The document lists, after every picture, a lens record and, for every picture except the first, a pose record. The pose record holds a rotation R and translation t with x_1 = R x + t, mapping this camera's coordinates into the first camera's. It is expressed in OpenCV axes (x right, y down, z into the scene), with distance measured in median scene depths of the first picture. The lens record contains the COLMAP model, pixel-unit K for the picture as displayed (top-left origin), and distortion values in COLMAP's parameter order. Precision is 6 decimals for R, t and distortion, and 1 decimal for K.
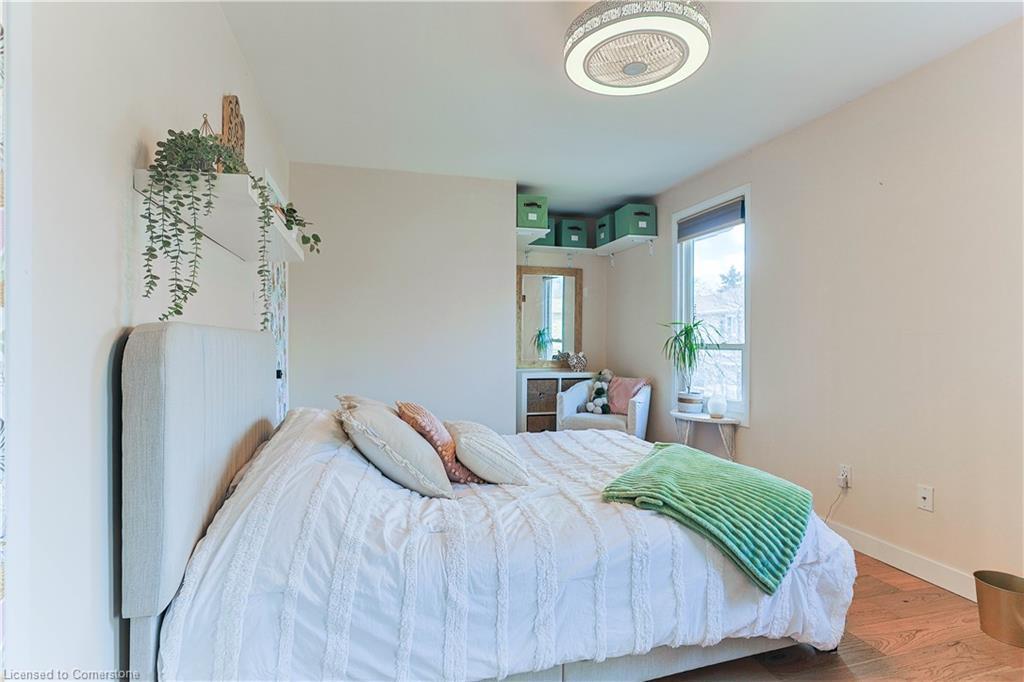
lens RADIAL K [[504.0, 0, 513.7], [0, 504.0, 343.6], [0, 0, 1]] dist [0.002980, 0.001197]
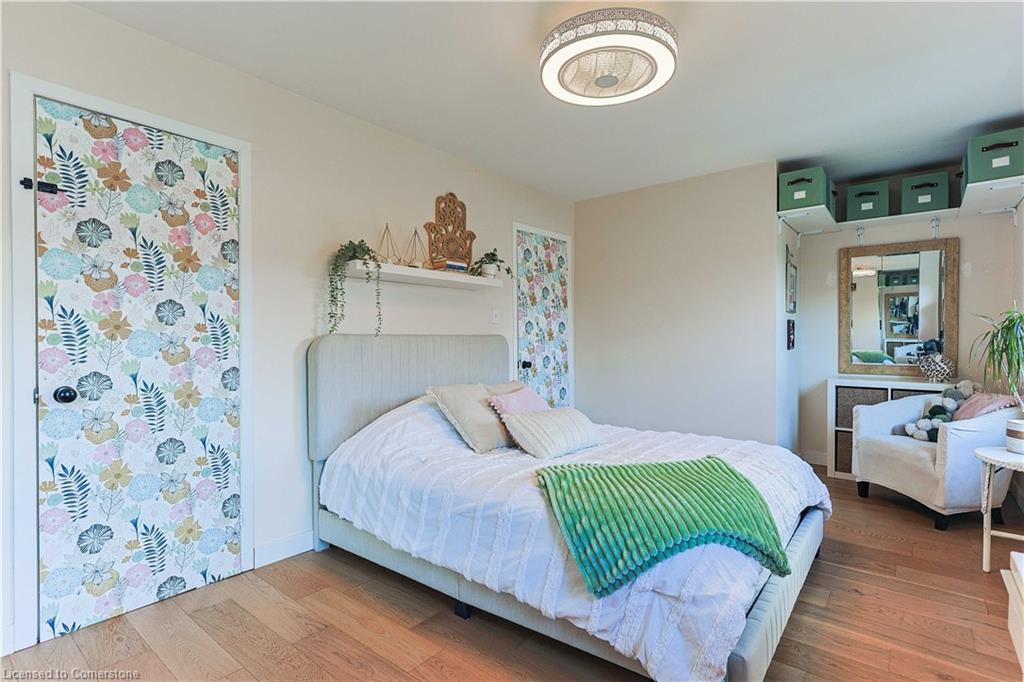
lens RADIAL K [[504.0, 0, 513.7], [0, 504.0, 343.6], [0, 0, 1]] dist [0.002980, 0.001197]
pose [[0.578582, 0.004491, -0.815612, 0.457214], [-0.000483, 0.999987, 0.005164, -0.003572], [0.815624, -0.002593, 0.578576, 0.108169]]
